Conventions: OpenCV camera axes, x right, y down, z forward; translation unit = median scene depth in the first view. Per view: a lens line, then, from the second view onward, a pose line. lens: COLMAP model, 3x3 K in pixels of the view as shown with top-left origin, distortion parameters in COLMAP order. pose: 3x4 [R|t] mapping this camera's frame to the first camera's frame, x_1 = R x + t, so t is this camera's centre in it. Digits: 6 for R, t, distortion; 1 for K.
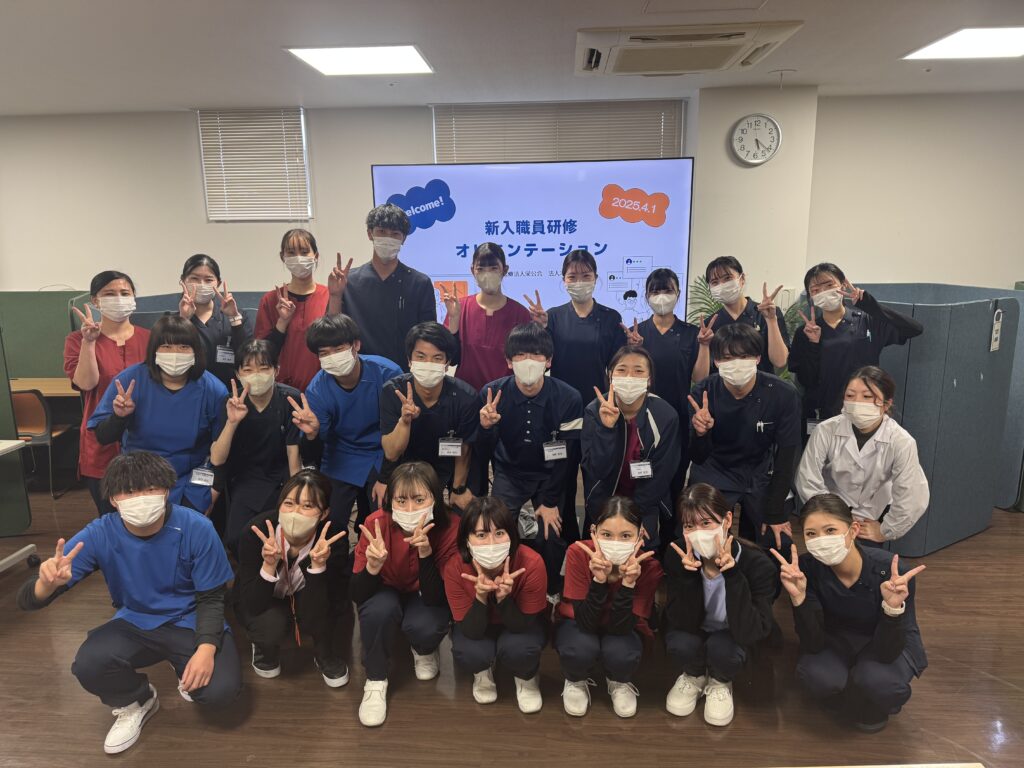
lens RADIAL K [[733.1, 0, 511.5], [0, 733.1, 384.0], [0, 0, 1]] dist [0.005488, -0.001105]
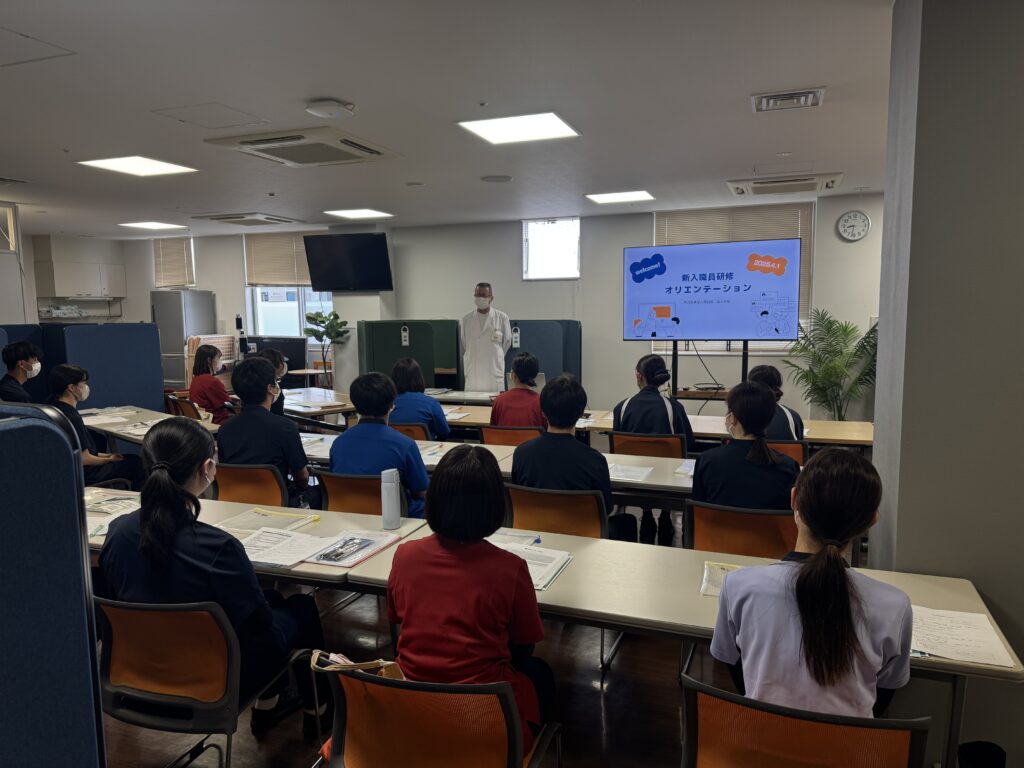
lens RADIAL K [[733.1, 0, 511.5], [0, 733.1, 384.1], [0, 0, 1]] dist [0.005488, -0.001105]
pose [[0.959754, 0.015801, -0.280397, 0.075526], [-0.049548, 0.992281, -0.113677, 0.292691], [0.276436, 0.122995, 0.953129, -0.881358]]
